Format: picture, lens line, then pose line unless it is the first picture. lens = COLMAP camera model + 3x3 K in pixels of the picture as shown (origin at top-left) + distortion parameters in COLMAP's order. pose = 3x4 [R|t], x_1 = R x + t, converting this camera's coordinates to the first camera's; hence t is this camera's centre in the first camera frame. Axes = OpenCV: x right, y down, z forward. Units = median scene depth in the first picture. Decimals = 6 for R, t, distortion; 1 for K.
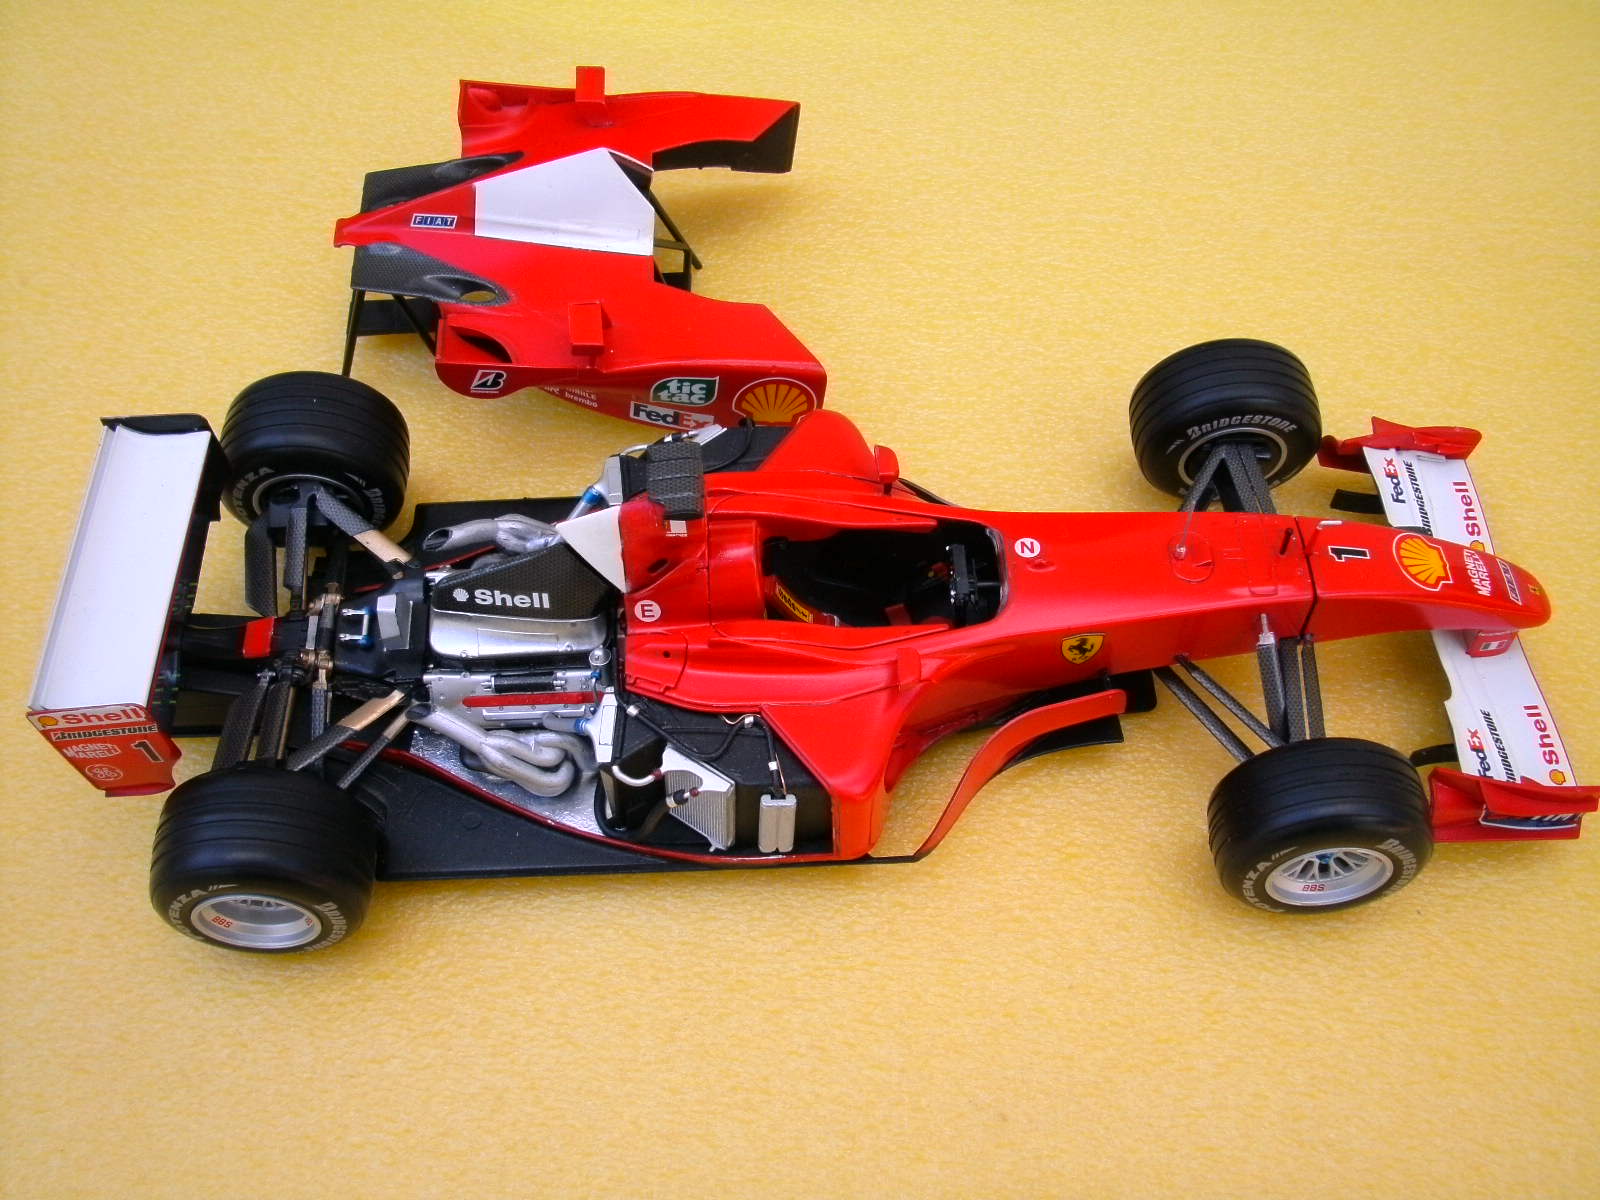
lens RADIAL K [[1615.6, 0, 800.0], [0, 1615.6, 600.0], [0, 0, 1]] dist [-0.105817, 0.015866]
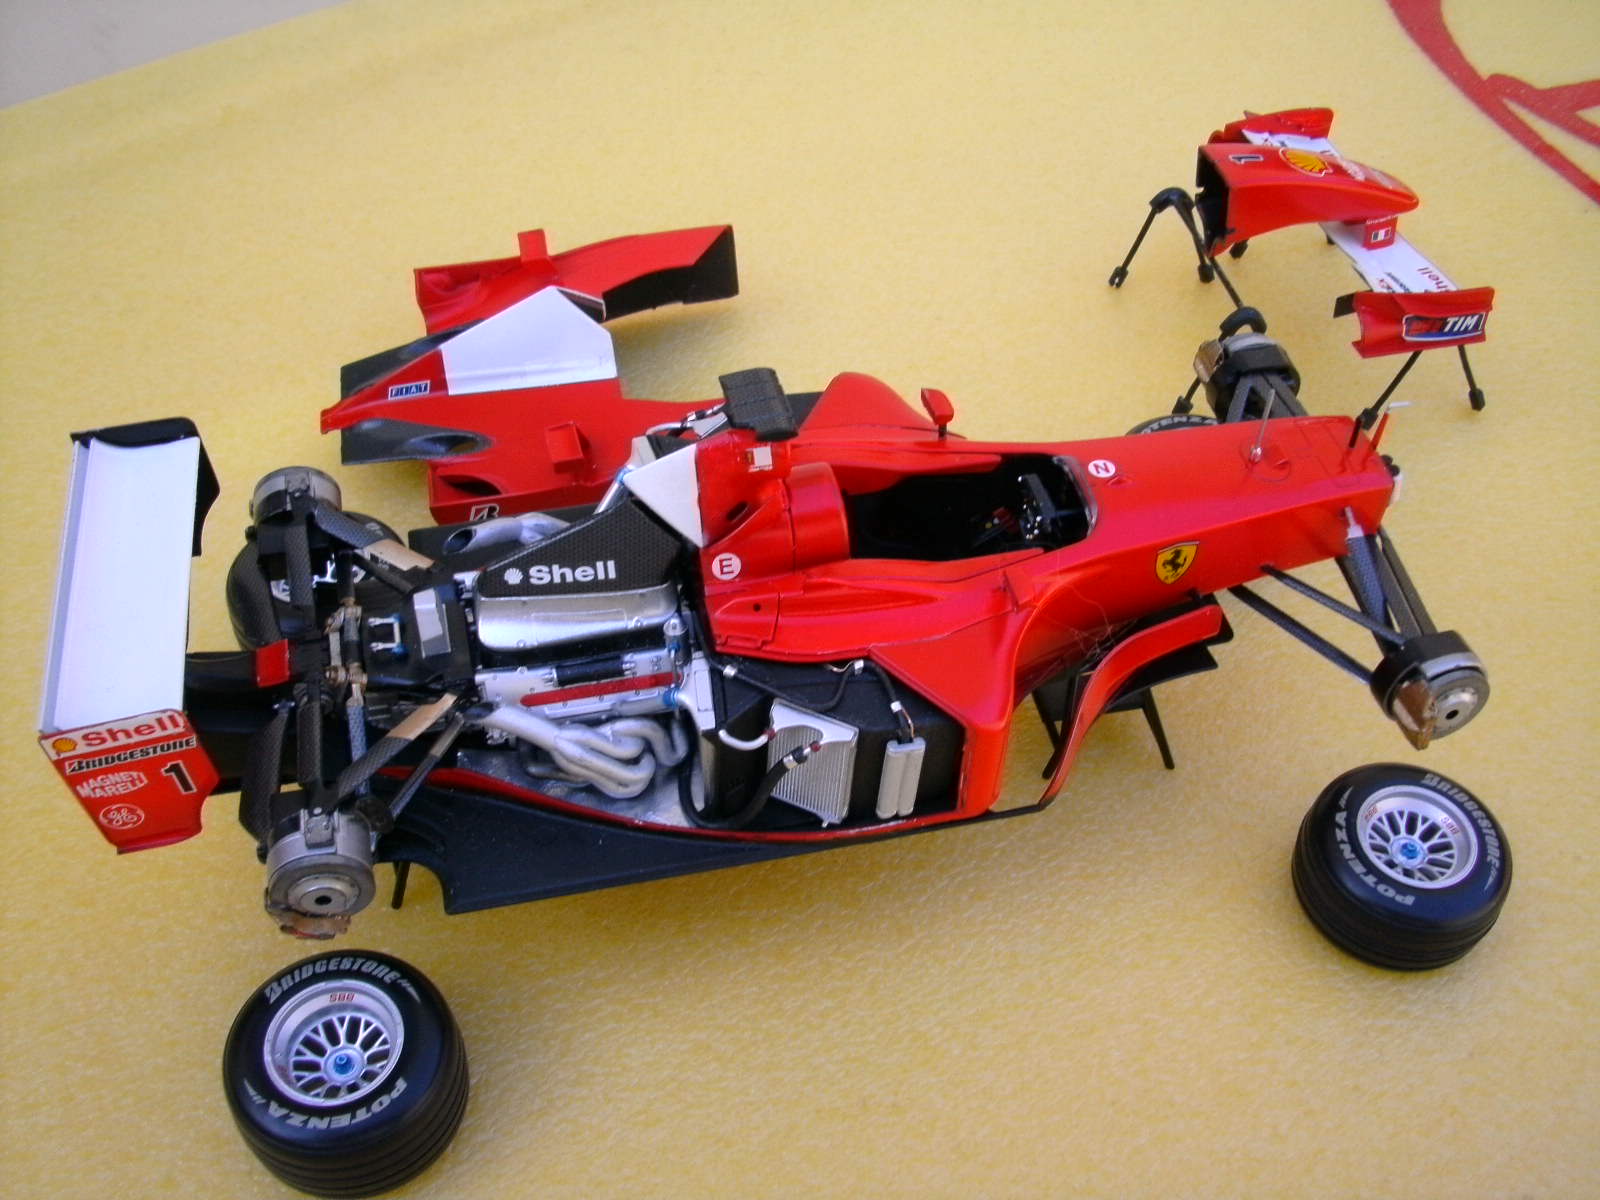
lens RADIAL K [[1615.6, 0, 800.0], [0, 1615.6, 600.0], [0, 0, 1]] dist [-0.105817, 0.015866]
pose [[0.982935, -0.111982, 0.145939, -0.185781], [0.130542, 0.983595, -0.124500, 0.142001], [-0.129603, 0.141427, 0.981428, 0.100539]]
